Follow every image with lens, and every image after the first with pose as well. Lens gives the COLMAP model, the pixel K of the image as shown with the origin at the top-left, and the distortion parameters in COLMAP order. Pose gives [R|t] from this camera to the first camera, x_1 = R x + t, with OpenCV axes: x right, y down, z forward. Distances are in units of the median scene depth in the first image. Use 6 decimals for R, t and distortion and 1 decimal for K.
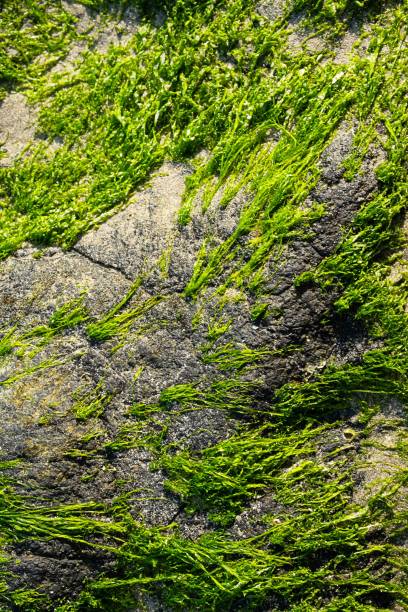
lens RADIAL K [[1319.1, 0, 204.3], [0, 1319.1, 306.1], [0, 0, 1]] dist [0.210165, 0.000000]
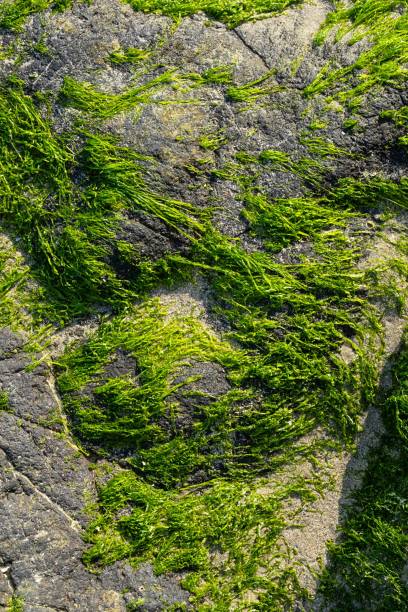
lens RADIAL K [[1319.1, 0, 203.7], [0, 1319.1, 305.8], [0, 0, 1]] dist [0.210165, 0.000000]
pose [[0.914498, 0.350139, 0.202719, -0.325952], [-0.374812, 0.921841, 0.098620, 0.103007], [-0.152344, -0.166169, 0.974258, -0.425101]]
